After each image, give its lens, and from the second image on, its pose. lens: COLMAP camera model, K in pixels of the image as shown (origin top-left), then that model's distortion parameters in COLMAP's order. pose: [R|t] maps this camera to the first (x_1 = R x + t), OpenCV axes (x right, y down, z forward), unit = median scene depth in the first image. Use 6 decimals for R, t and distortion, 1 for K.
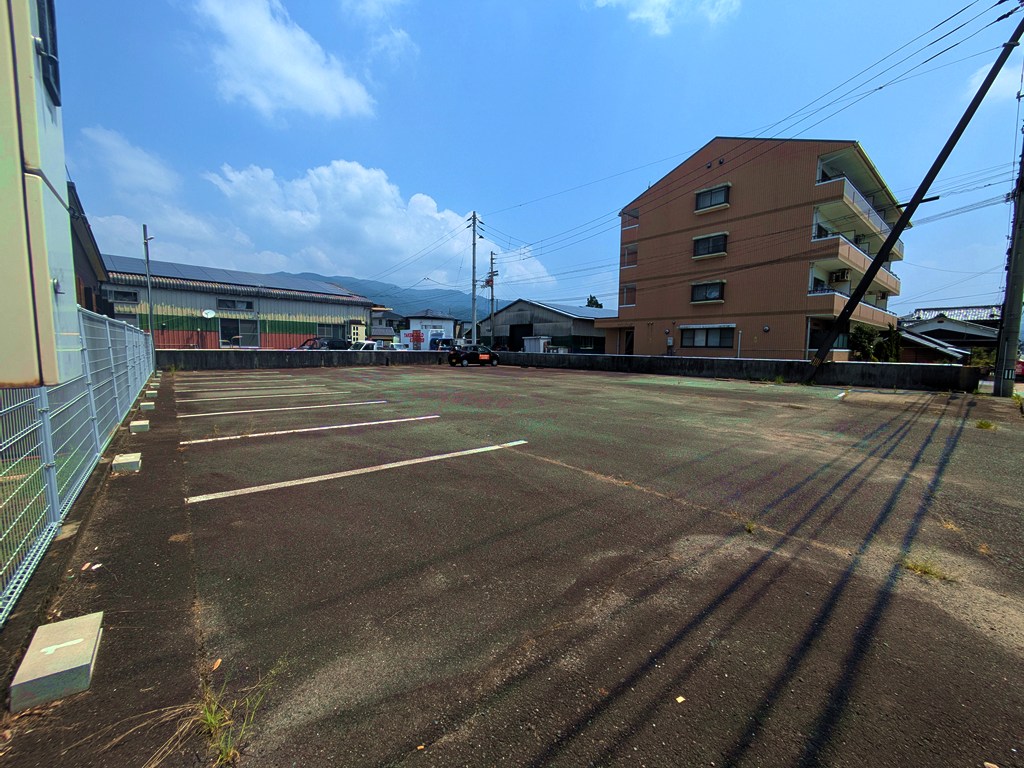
lens RADIAL K [[407.4, 0, 515.5], [0, 407.4, 384.3], [0, 0, 1]] dist [-0.002565, 0.000070]
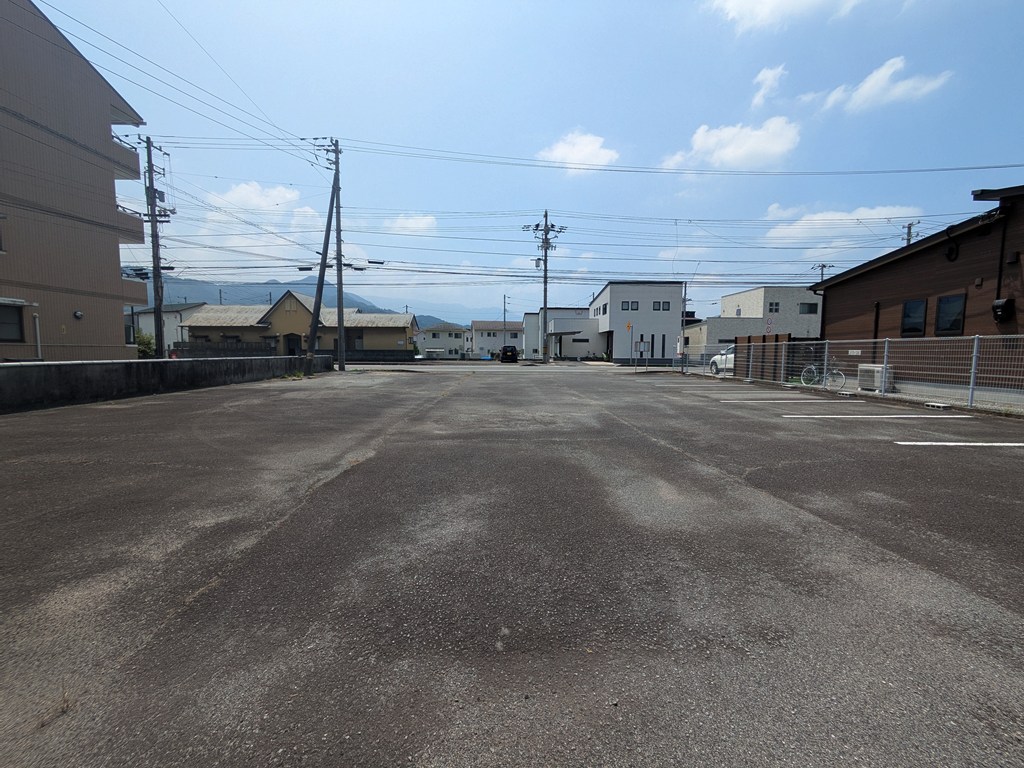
lens RADIAL K [[407.4, 0, 515.5], [0, 407.4, 384.3], [0, 0, 1]] dist [-0.002565, 0.000070]
pose [[-0.785109, -0.068645, 0.615542, -0.304765], [0.038670, 0.986467, 0.159333, -0.082743], [-0.618150, 0.148897, -0.771829, 0.890131]]
